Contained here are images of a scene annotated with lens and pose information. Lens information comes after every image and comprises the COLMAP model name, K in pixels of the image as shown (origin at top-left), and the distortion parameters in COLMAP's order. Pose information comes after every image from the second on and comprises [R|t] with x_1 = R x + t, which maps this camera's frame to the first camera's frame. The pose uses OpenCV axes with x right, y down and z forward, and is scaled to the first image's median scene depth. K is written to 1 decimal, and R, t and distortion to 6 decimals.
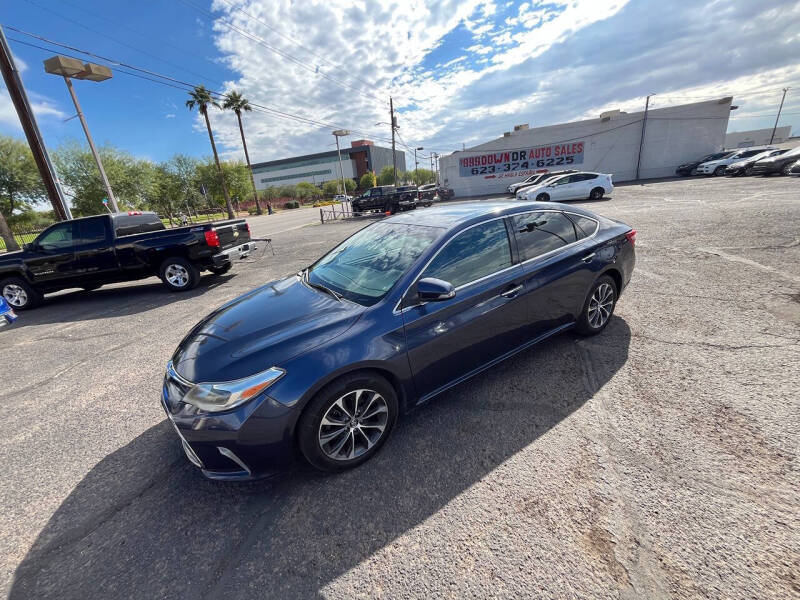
lens RADIAL K [[323.5, 0, 395.8], [0, 323.5, 297.8], [0, 0, 1]] dist [-0.003319, 0.000444]
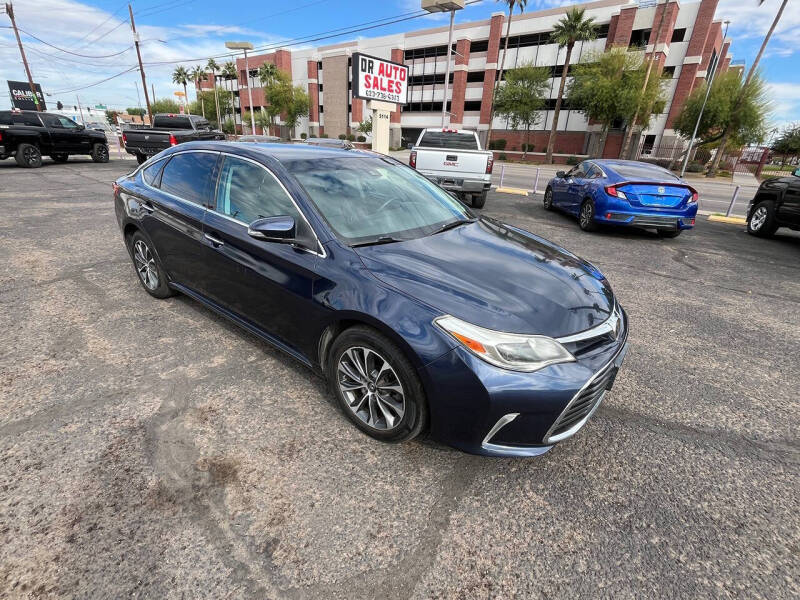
lens RADIAL K [[380.2, 0, 394.2], [0, 380.2, 300.0], [0, 0, 1]] dist [-0.004912, 0.001973]
pose [[-0.355847, 0.440920, -0.823992, 0.077206], [-0.307578, 0.777327, 0.548780, -0.031699], [0.882479, 0.448723, -0.140992, 0.090254]]
